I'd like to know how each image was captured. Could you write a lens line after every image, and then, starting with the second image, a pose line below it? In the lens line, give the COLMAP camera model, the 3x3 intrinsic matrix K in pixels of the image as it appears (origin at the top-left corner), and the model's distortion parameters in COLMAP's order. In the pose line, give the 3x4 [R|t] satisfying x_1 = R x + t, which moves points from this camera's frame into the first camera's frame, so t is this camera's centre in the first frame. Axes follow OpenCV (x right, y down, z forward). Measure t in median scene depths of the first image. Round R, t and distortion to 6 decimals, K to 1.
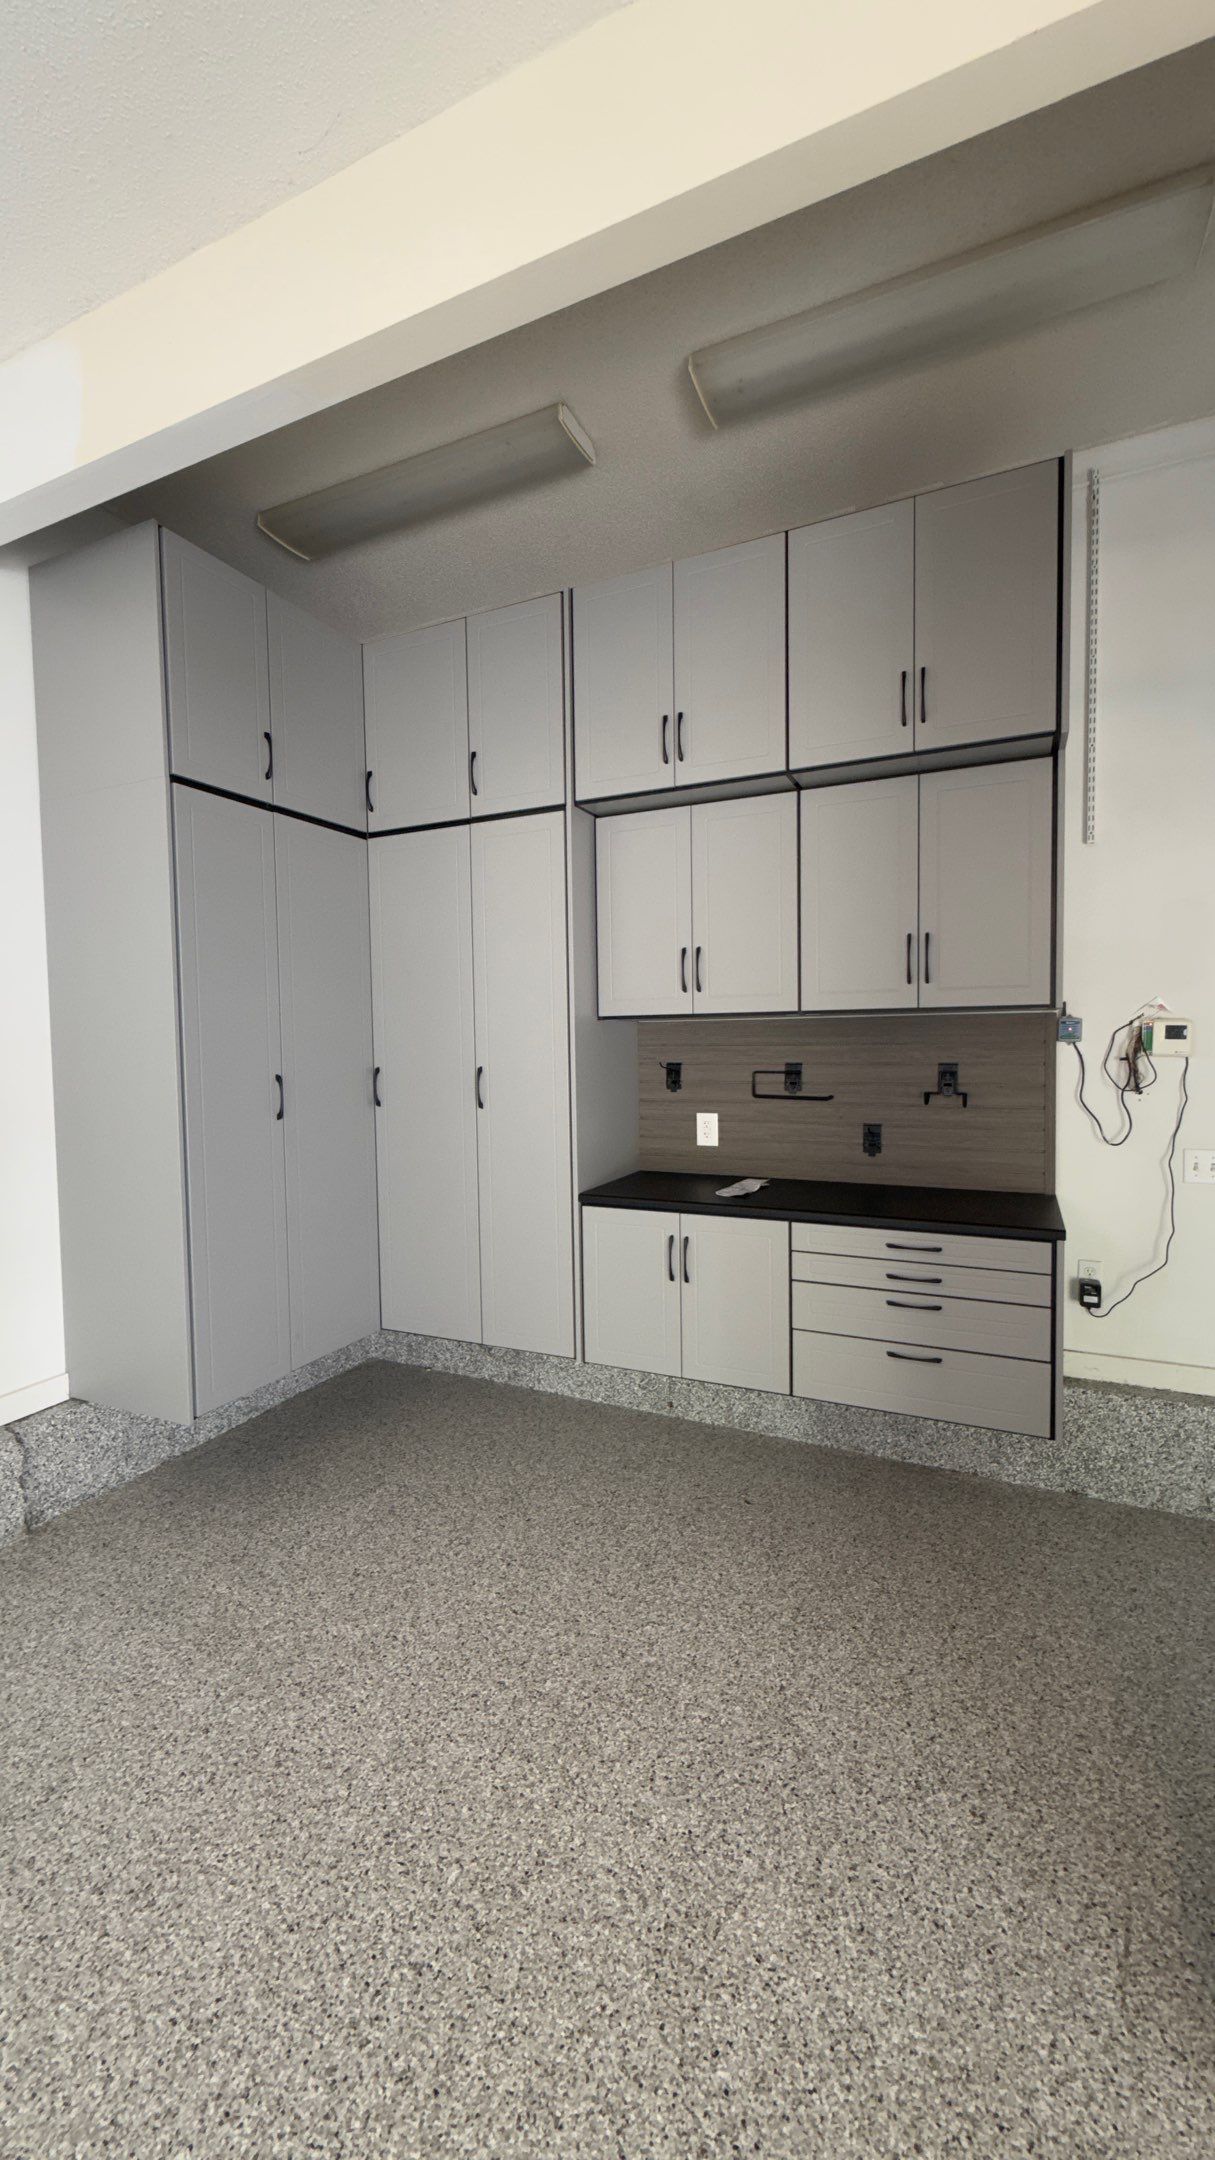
lens RADIAL K [[865.1, 0, 609.7], [0, 865.1, 1091.3], [0, 0, 1]] dist [-0.006552, -0.000102]
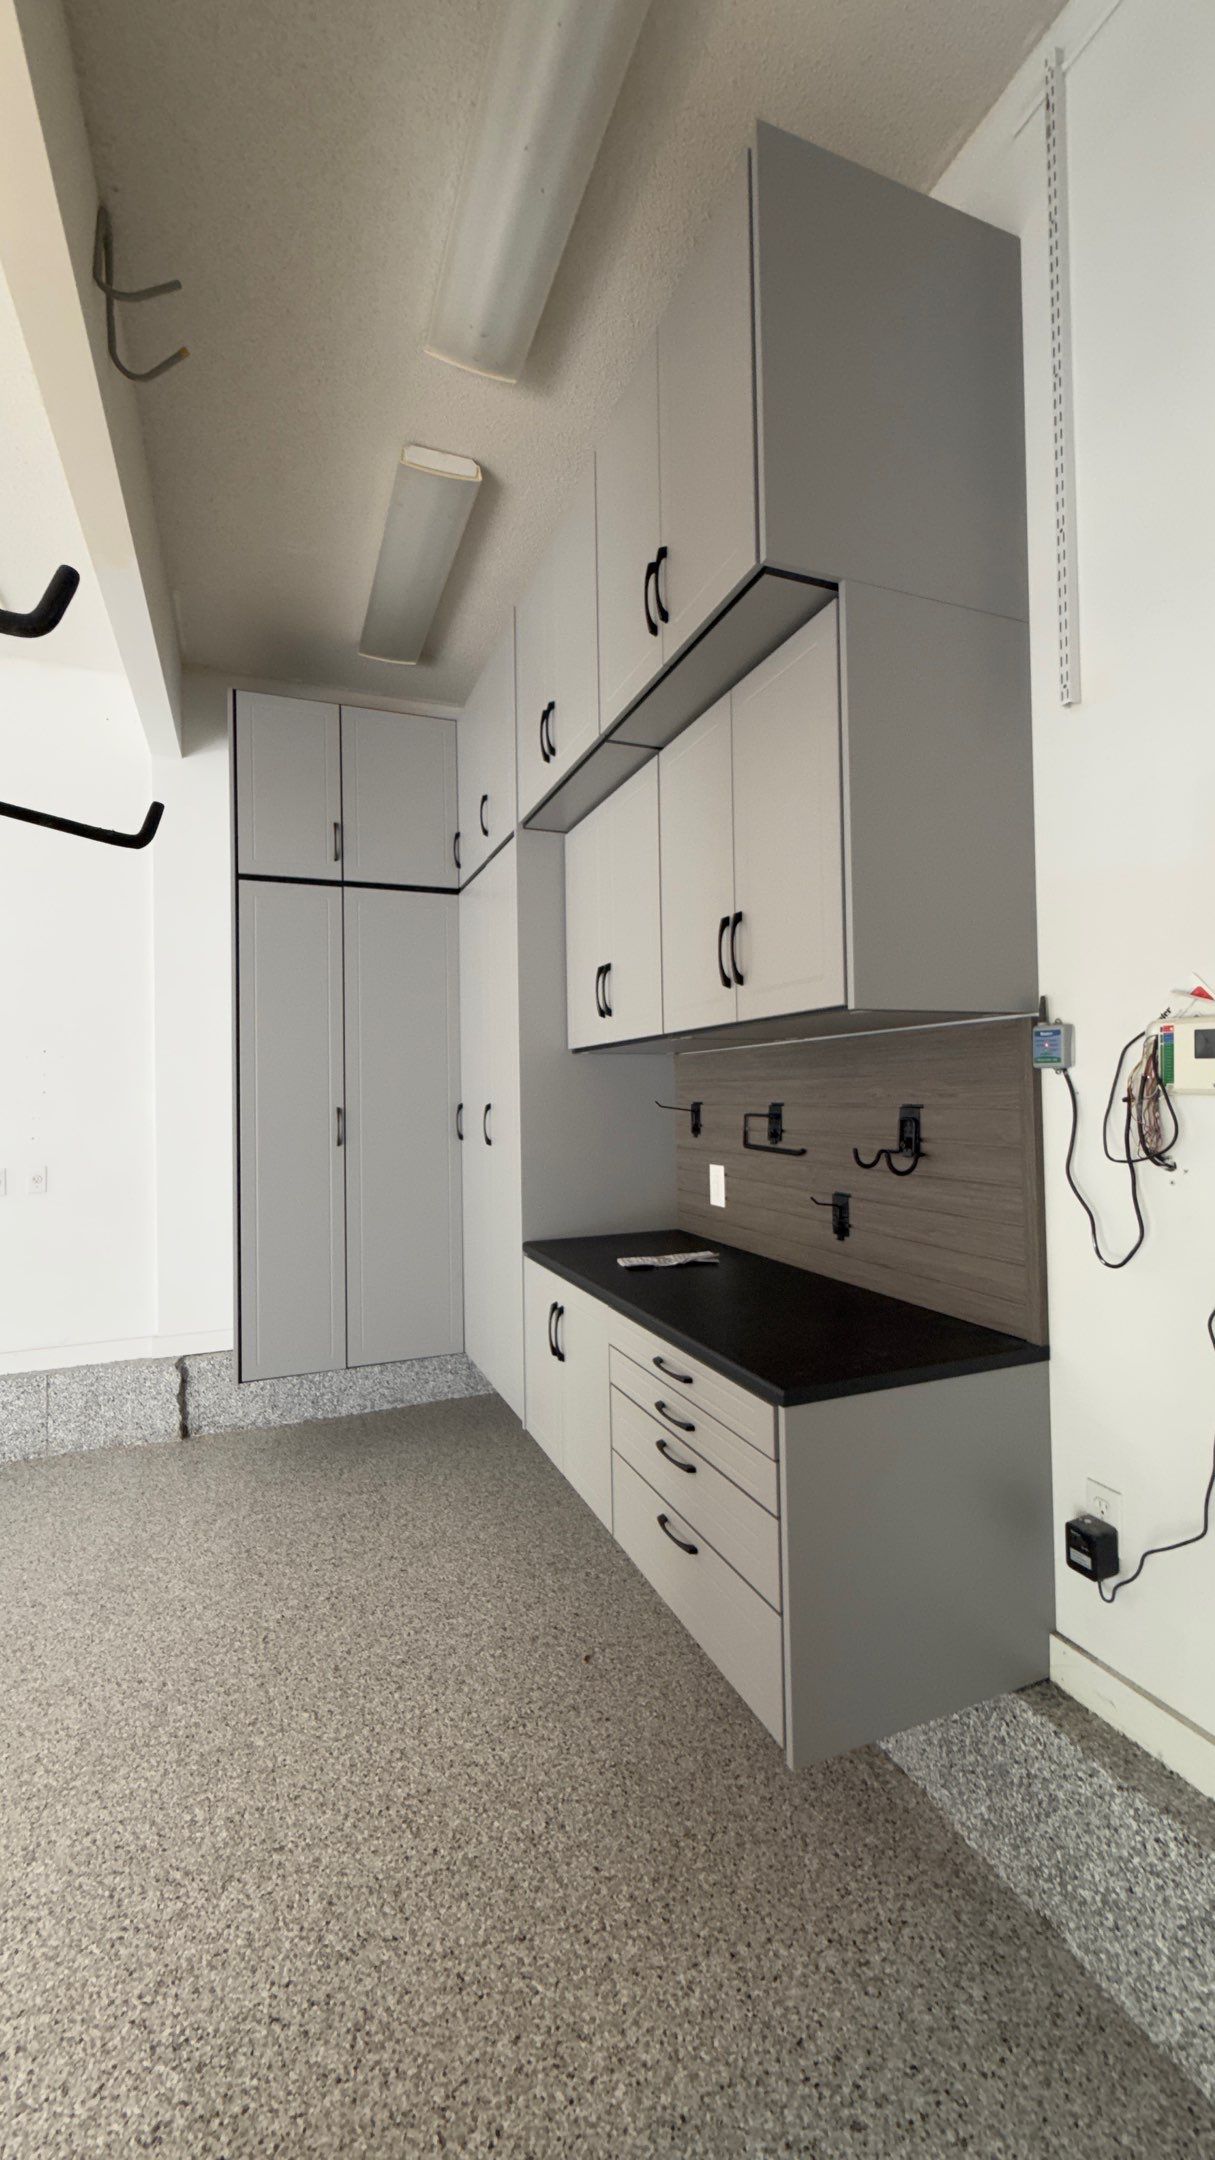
lens RADIAL K [[865.1, 0, 607.5], [0, 865.1, 1089.1], [0, 0, 1]] dist [-0.006552, -0.000102]
pose [[0.727523, 0.000183, -0.686083, 0.688460], [-0.038926, 0.998400, -0.041011, -0.010013], [0.684978, 0.056543, 0.726366, 0.397613]]
